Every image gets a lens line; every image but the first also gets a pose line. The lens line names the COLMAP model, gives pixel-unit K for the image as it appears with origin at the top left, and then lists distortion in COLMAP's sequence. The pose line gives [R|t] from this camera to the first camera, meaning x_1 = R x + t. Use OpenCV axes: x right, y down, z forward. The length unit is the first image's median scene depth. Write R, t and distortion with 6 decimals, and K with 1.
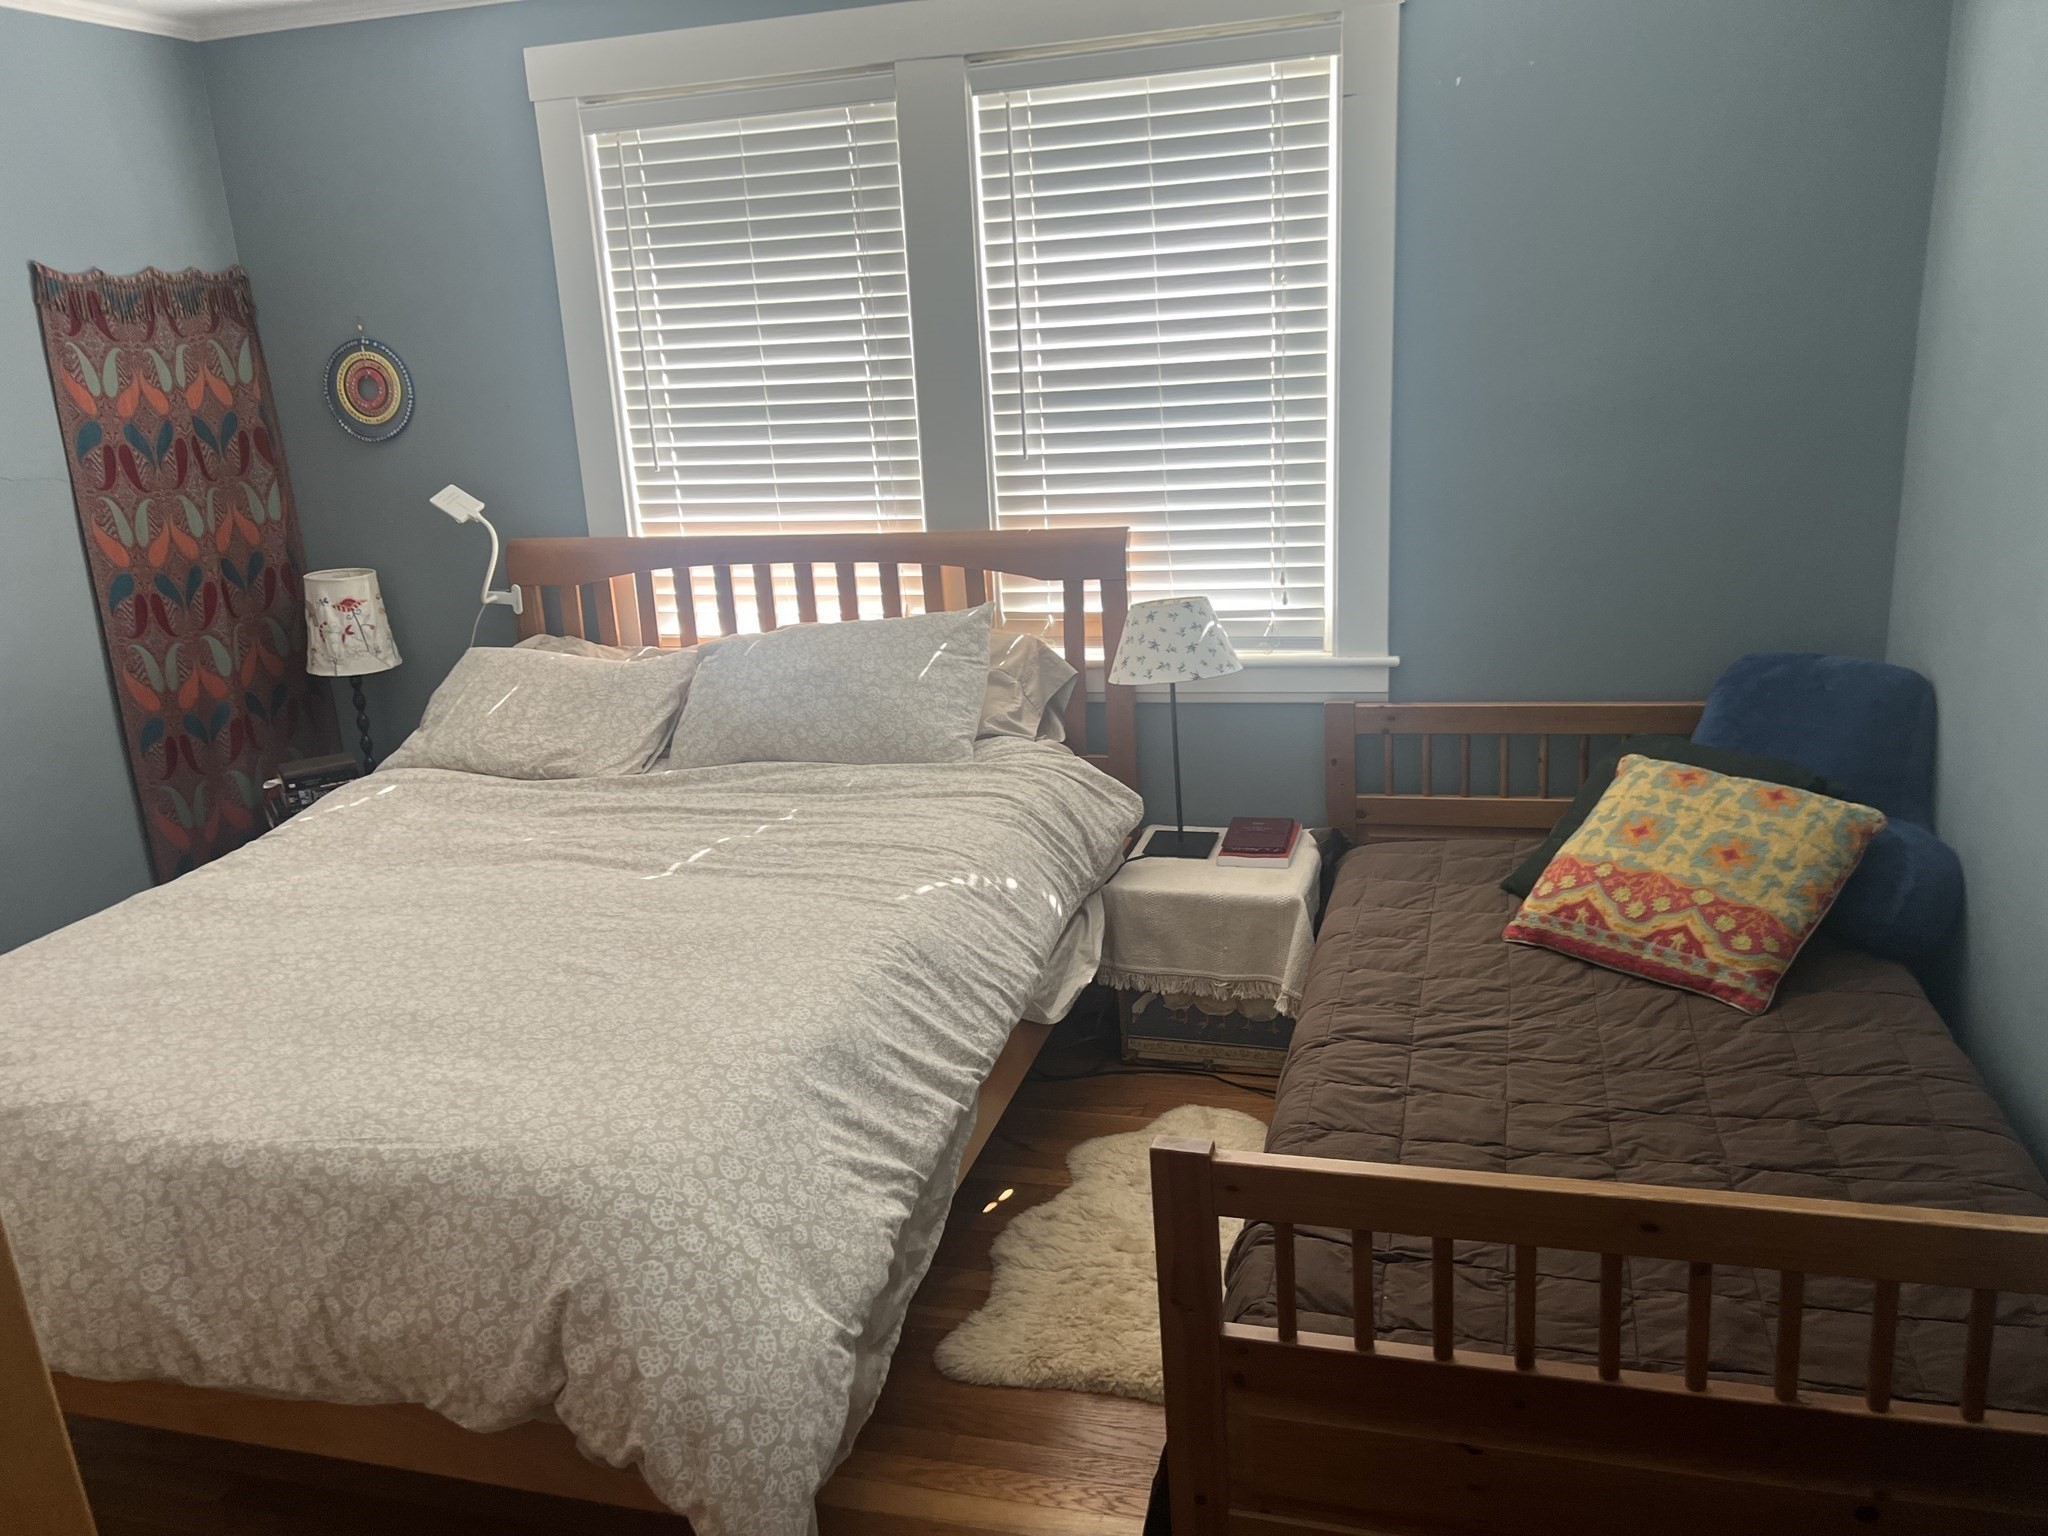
lens RADIAL K [[1550.9, 0, 1024.0], [0, 1550.9, 768.0], [0, 0, 1]] dist [0.055988, -0.079853]
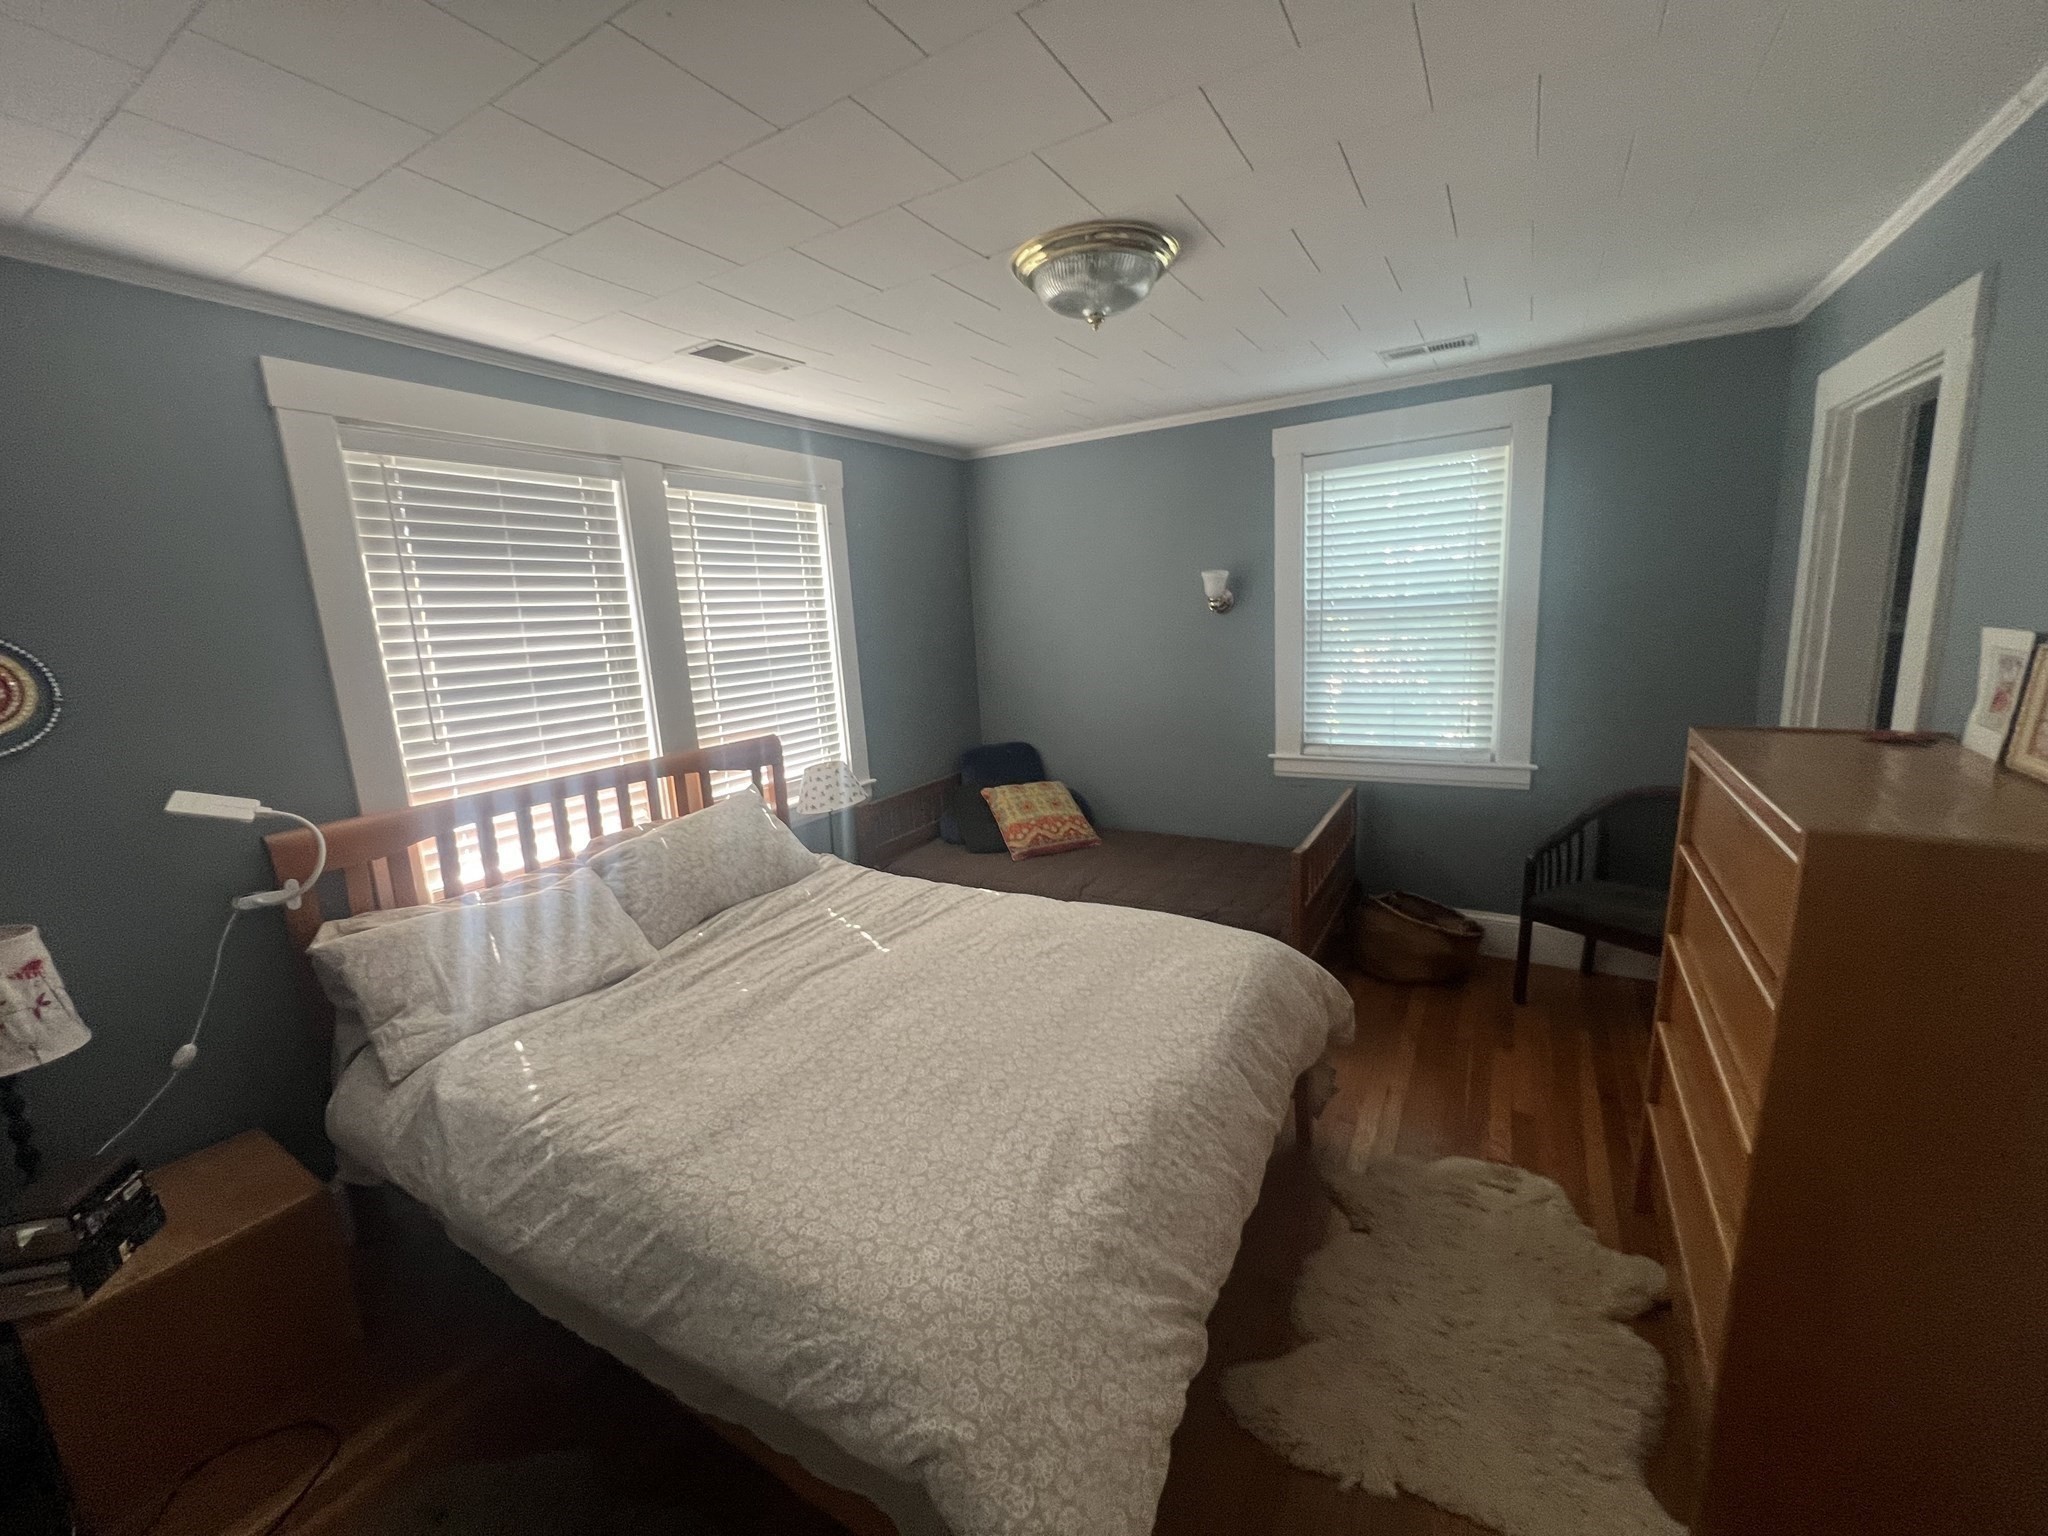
lens RADIAL K [[830.4, 0, 1024.0], [0, 830.4, 768.0], [0, 0, 1]] dist [-0.009139, 0.000167]
pose [[0.243439, -0.135796, 0.960363, -0.757627], [0.298990, 0.952438, 0.058885, -0.084951], [-0.922682, 0.272804, 0.272462, 0.467439]]
